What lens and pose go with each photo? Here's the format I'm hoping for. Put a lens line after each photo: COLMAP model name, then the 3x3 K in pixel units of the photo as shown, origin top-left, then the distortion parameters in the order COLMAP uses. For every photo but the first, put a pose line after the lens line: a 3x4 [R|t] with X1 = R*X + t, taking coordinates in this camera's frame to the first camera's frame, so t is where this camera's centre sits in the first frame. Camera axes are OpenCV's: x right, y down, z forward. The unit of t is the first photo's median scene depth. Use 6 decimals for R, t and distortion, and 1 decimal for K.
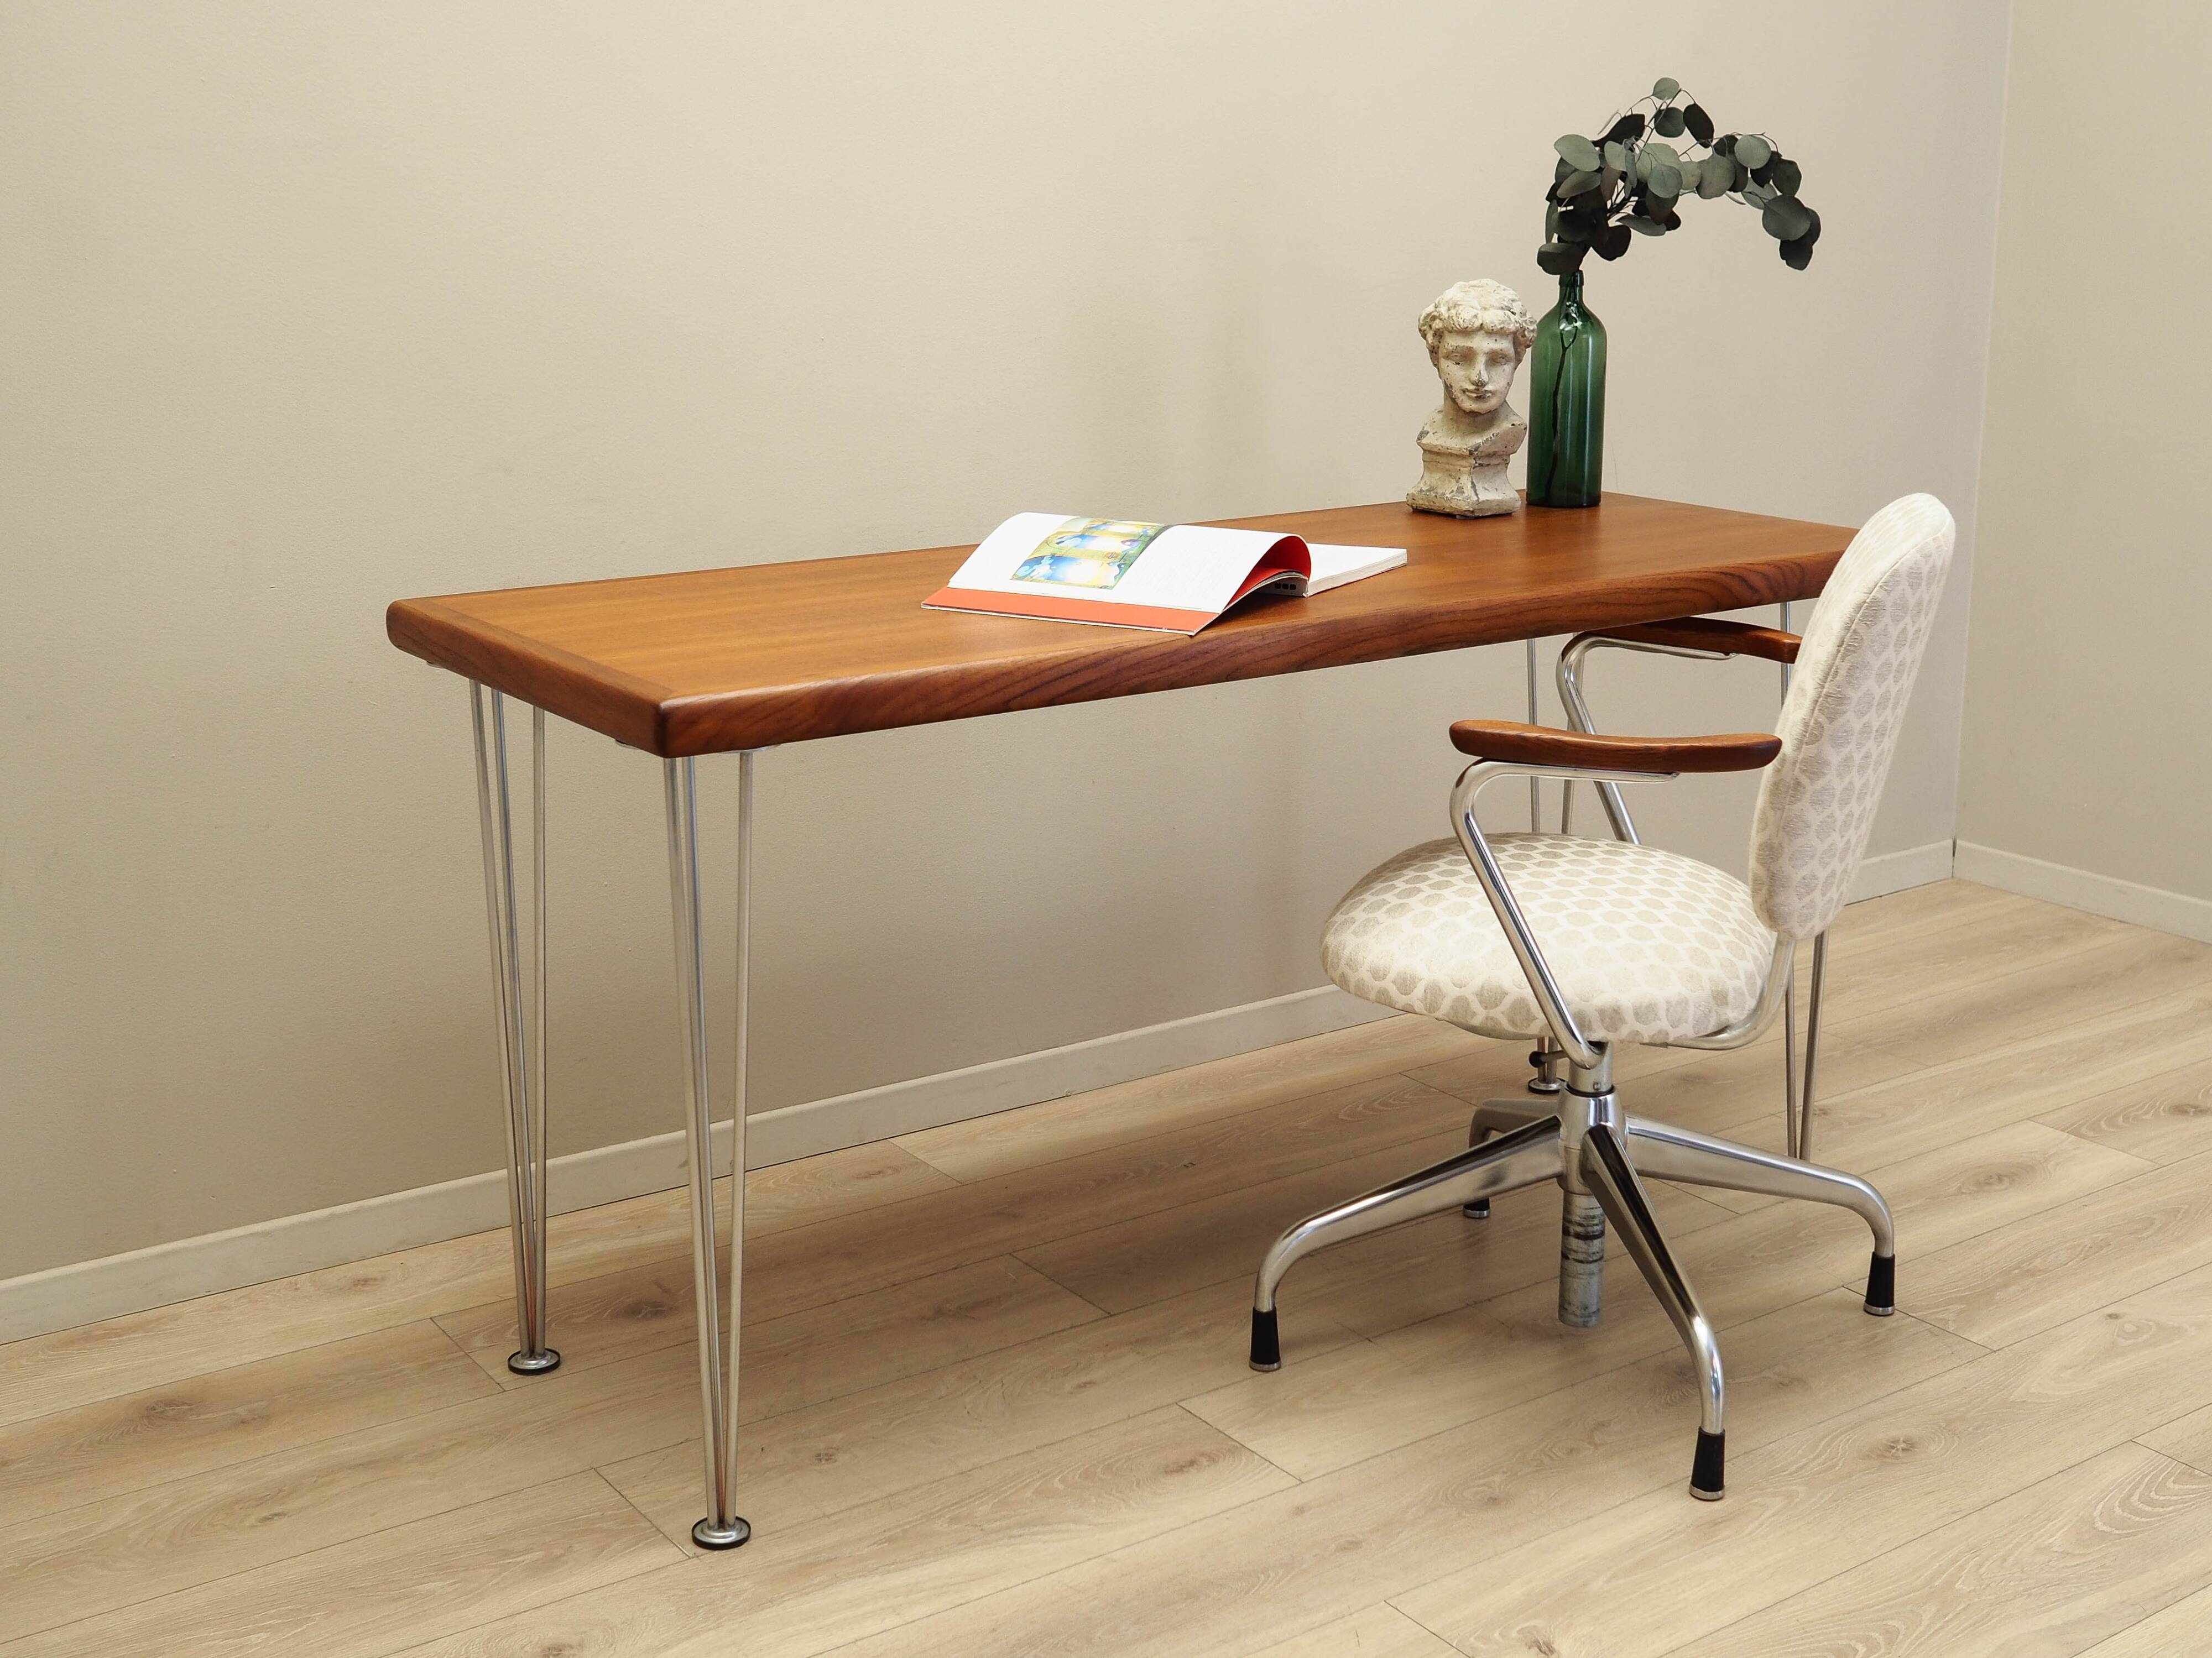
lens RADIAL K [[2709.7, 0, 1166.8], [0, 2709.7, 812.6], [0, 0, 1]] dist [-0.010958, 0.000000]
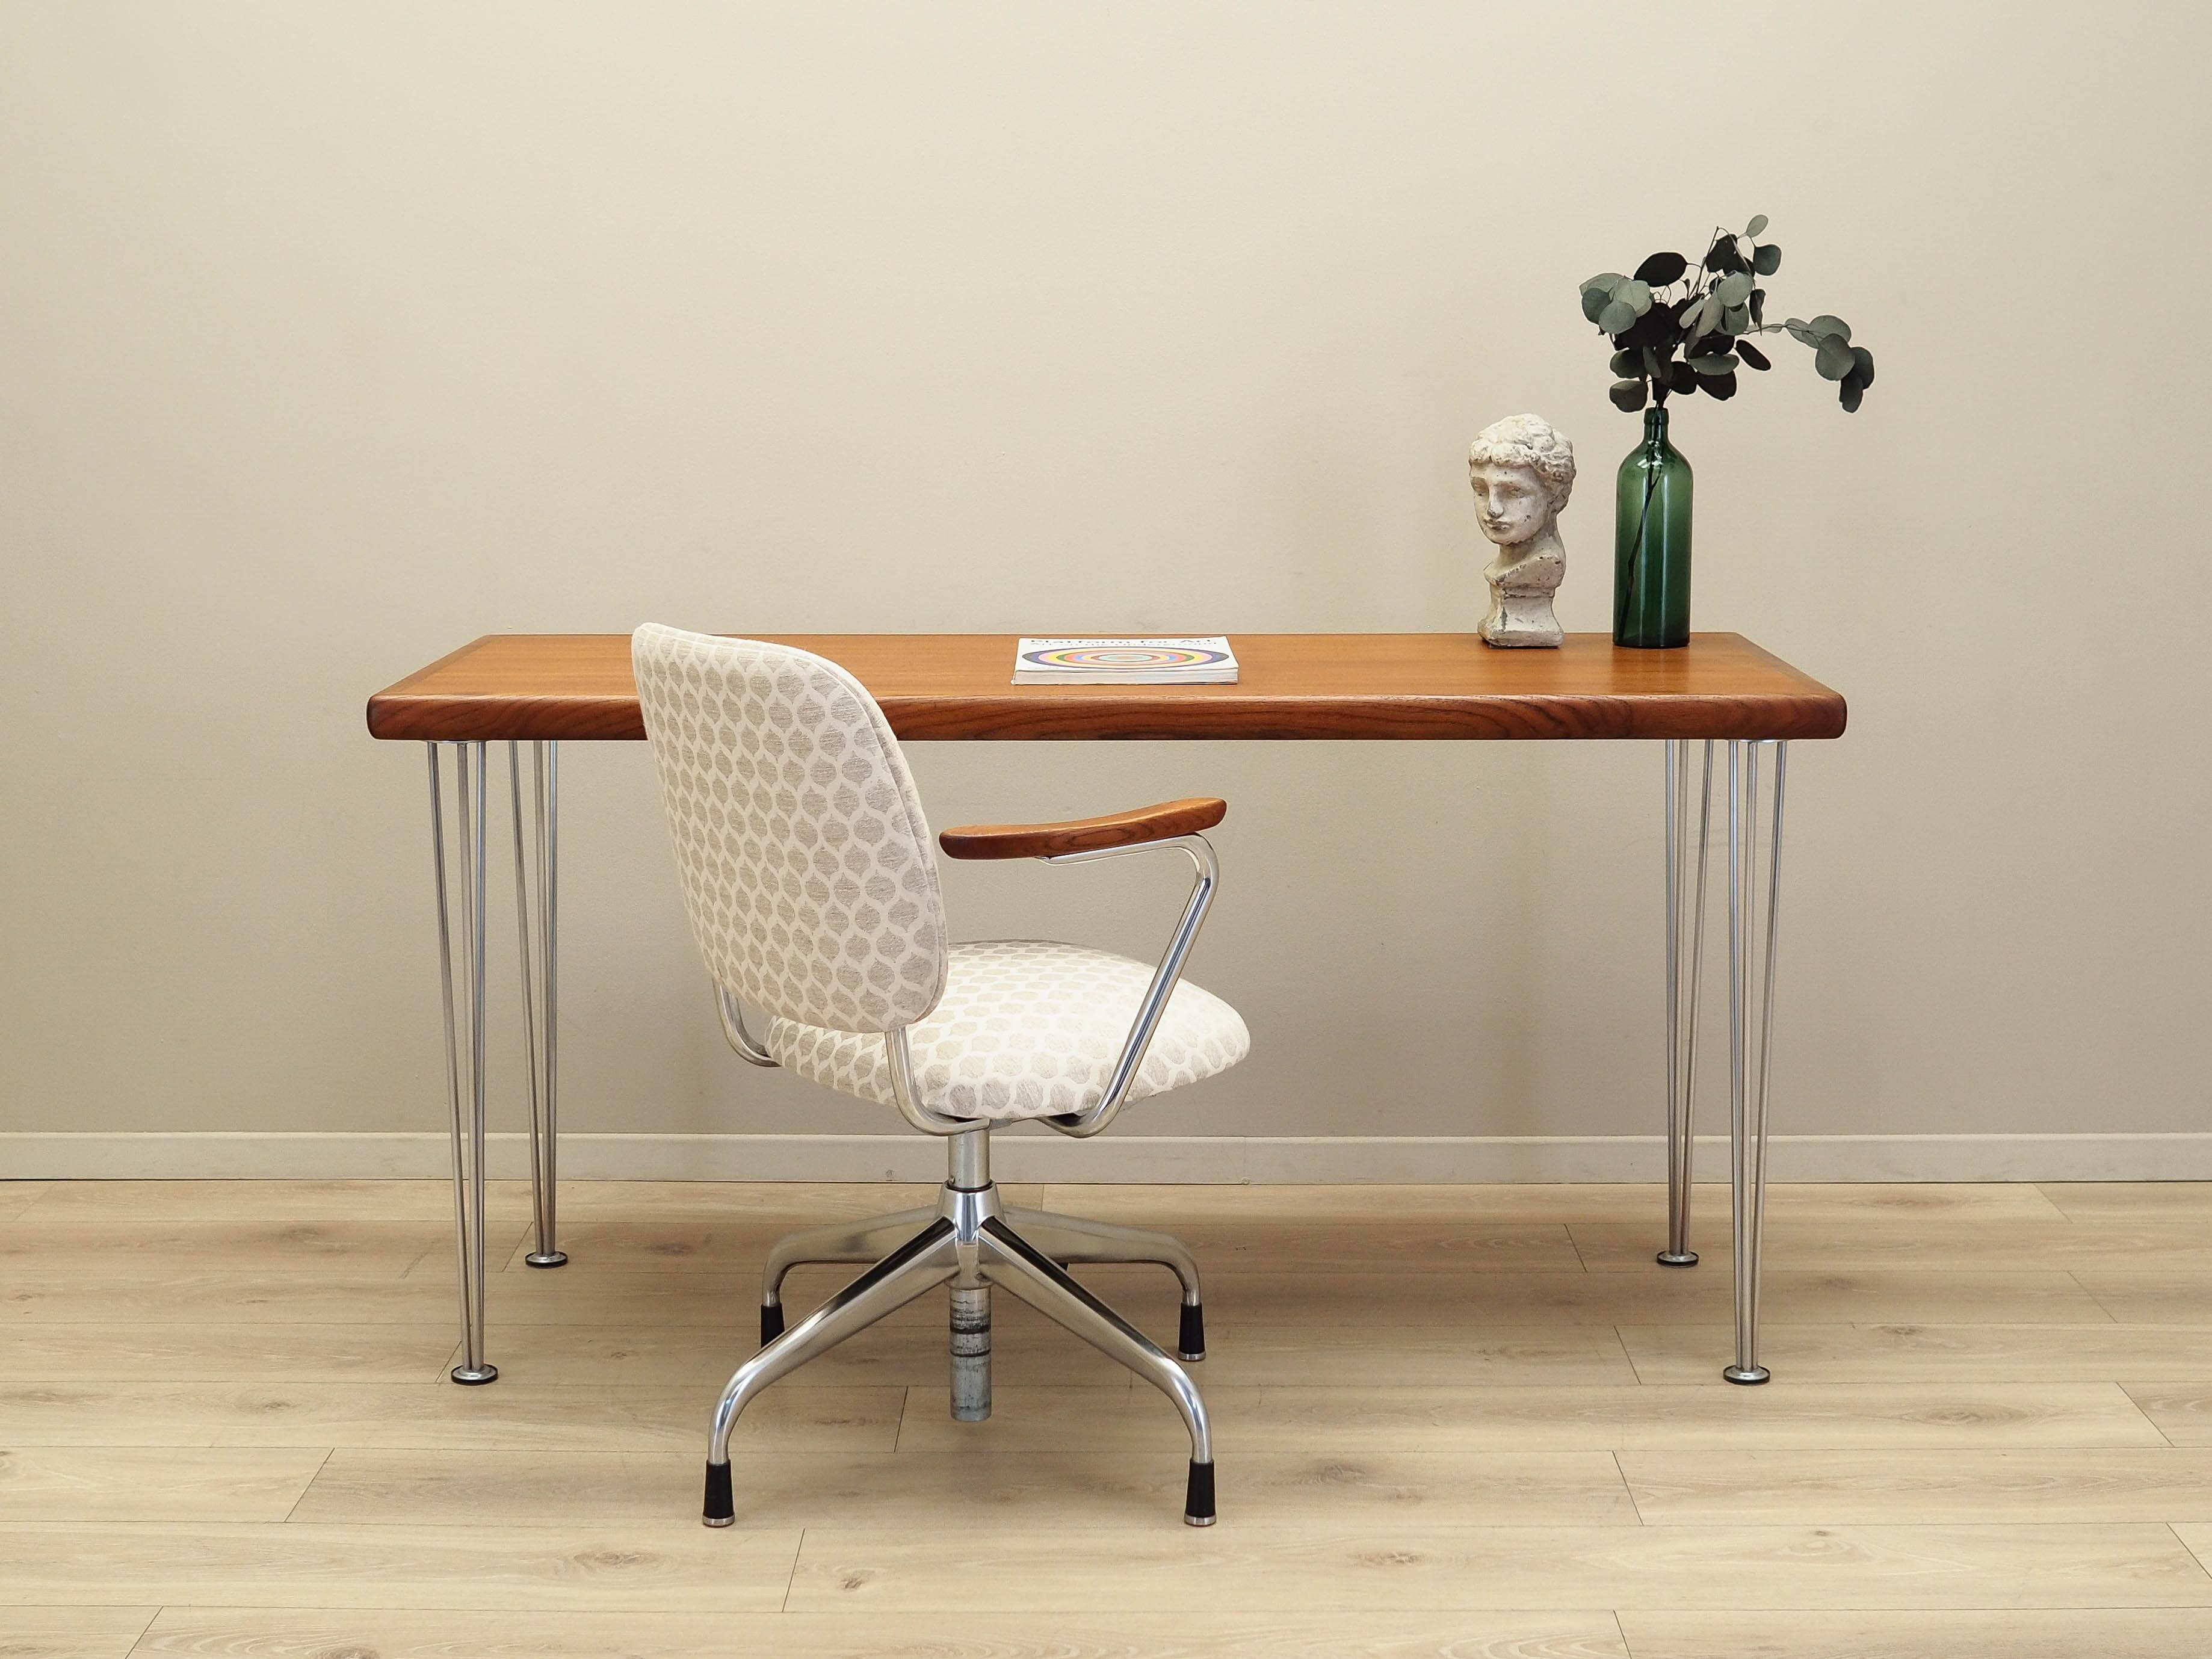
lens RADIAL K [[3194.6, 0, 1107.7], [0, 3194.6, 828.8], [0, 0, 1]] dist [-0.016915, 0.000000]
pose [[0.802960, 0.096318, -0.588199, 0.823307], [-0.138310, 0.990029, -0.026692, 0.012064], [0.579763, 0.102787, 0.808276, -0.048875]]
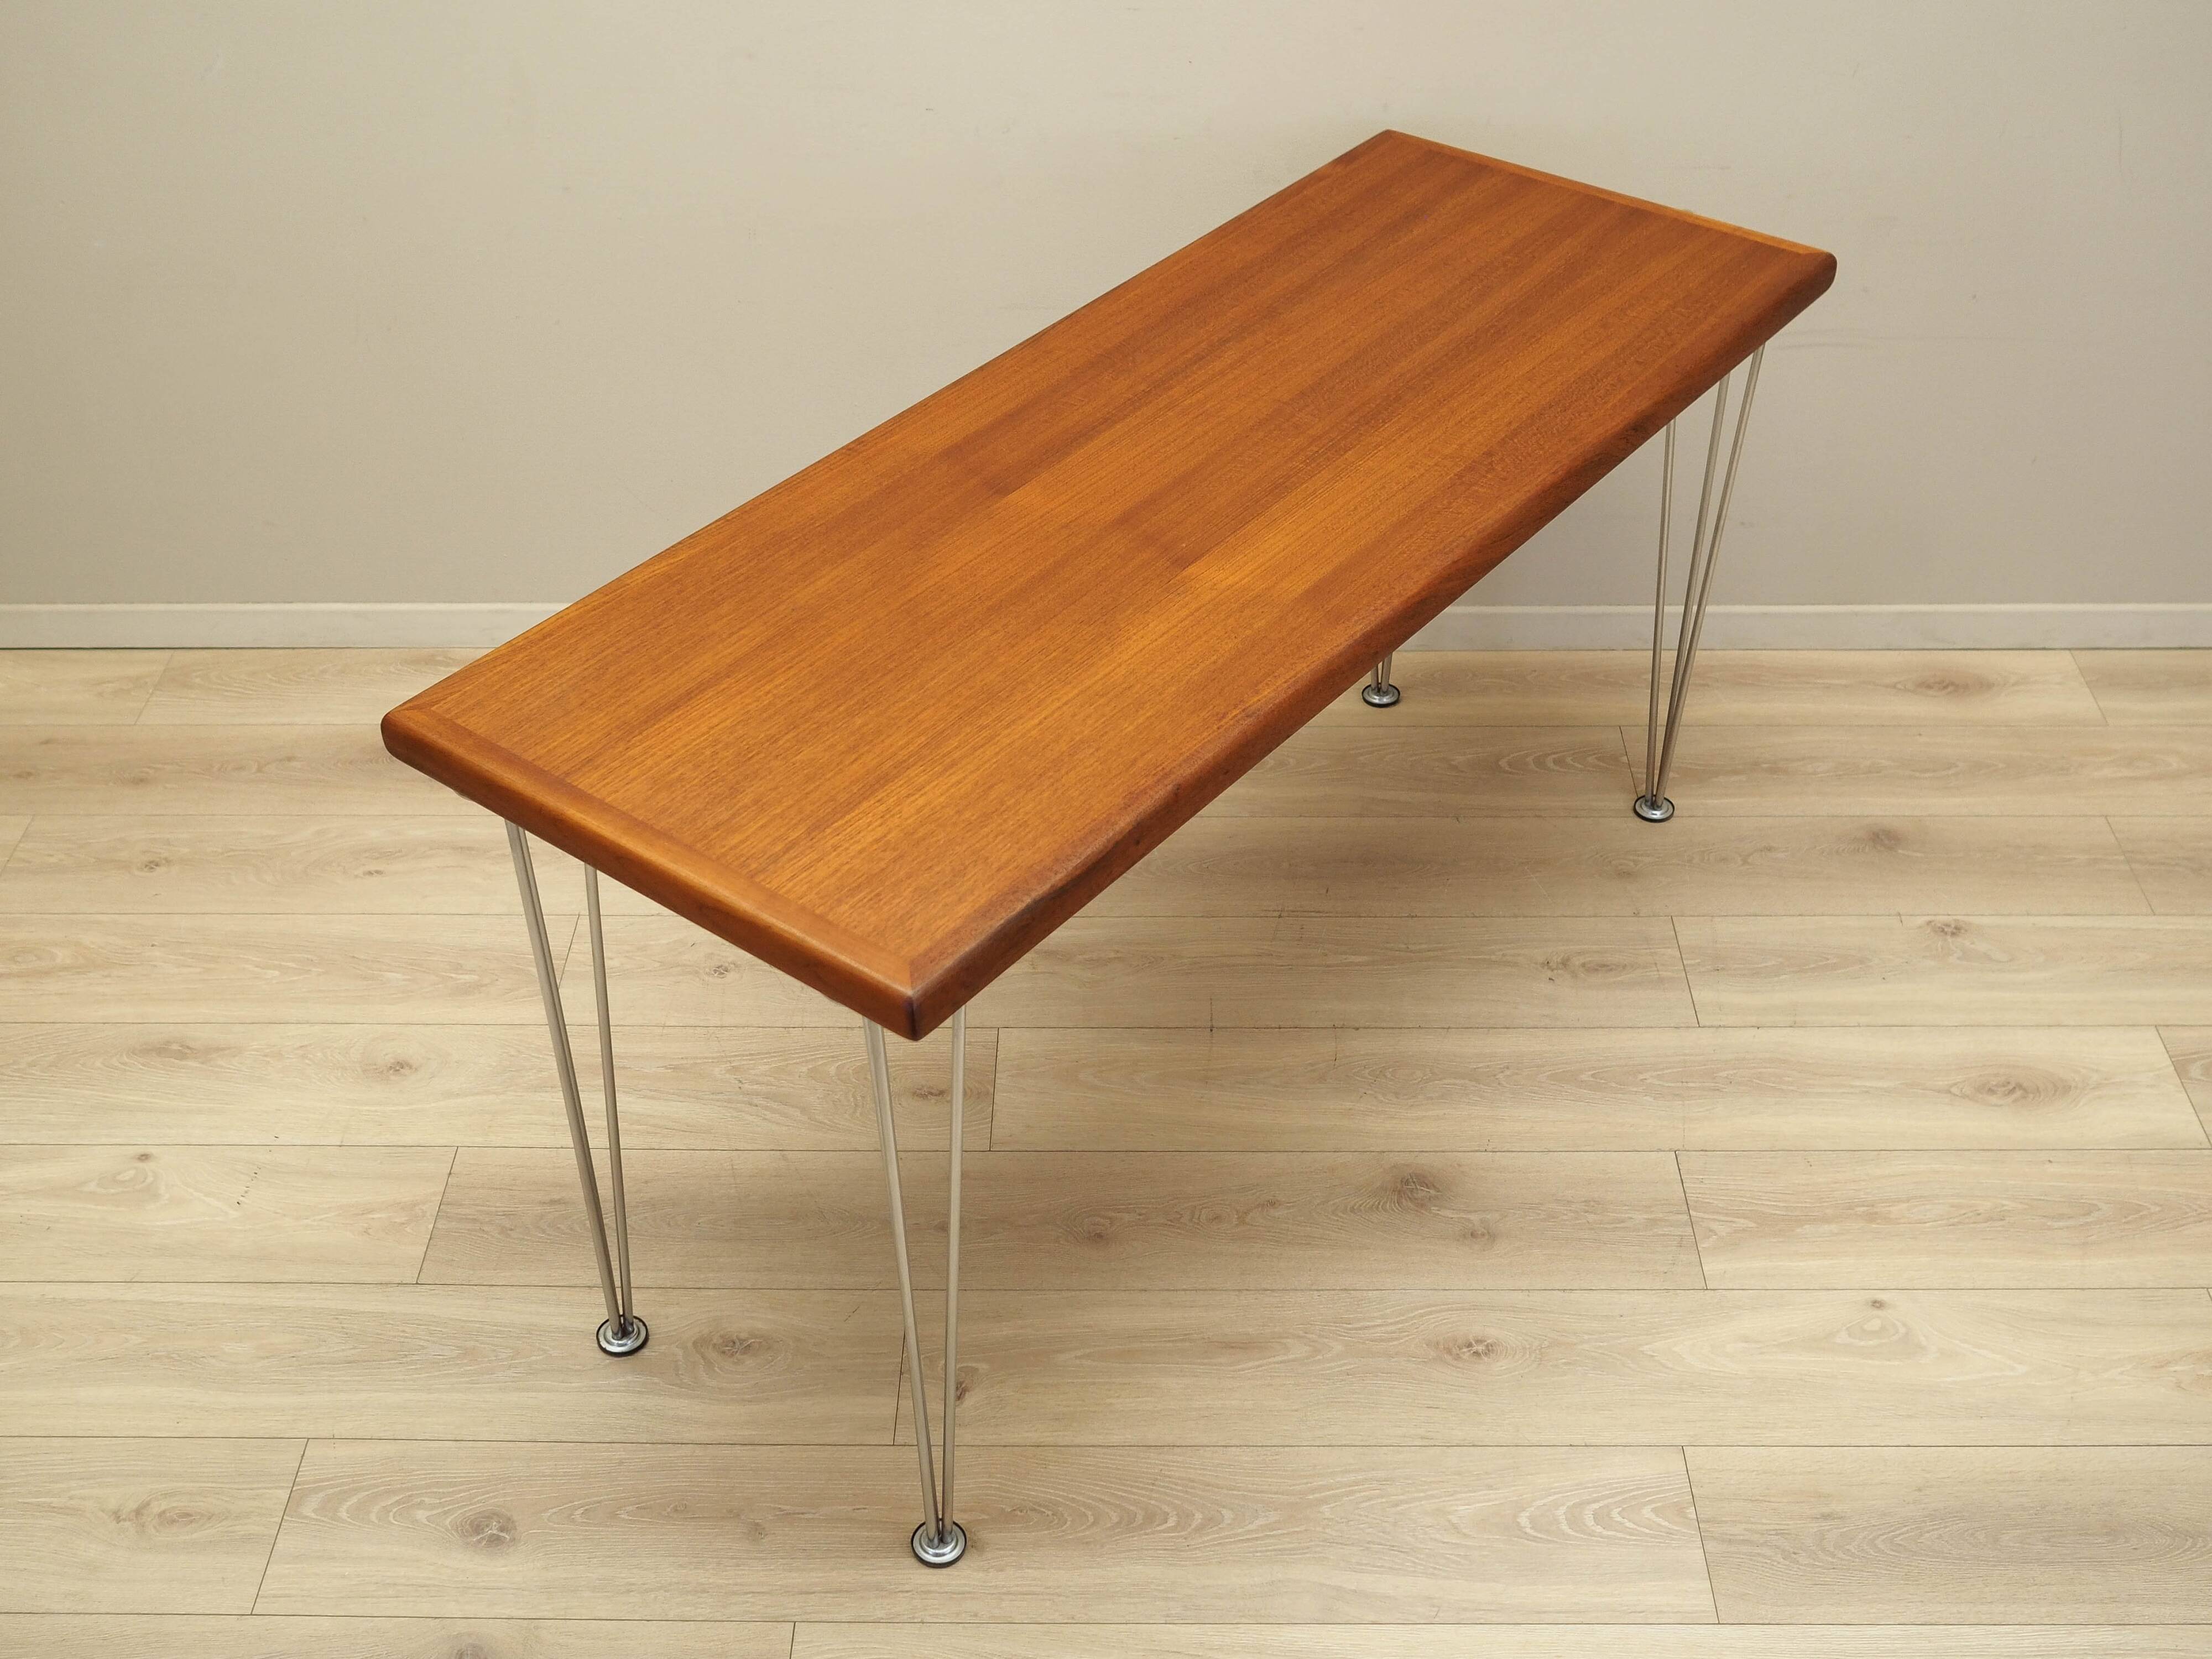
lens RADIAL K [[2525.1, 0, 1104.3], [0, 2525.1, 816.5], [0, 0, 1]] dist [-0.020042, 0.000000]
pose [[0.798842, 0.355971, -0.484909, 0.537596], [-0.131981, 0.890187, 0.436059, -0.348014], [0.586884, -0.284344, 0.758100, 0.216927]]
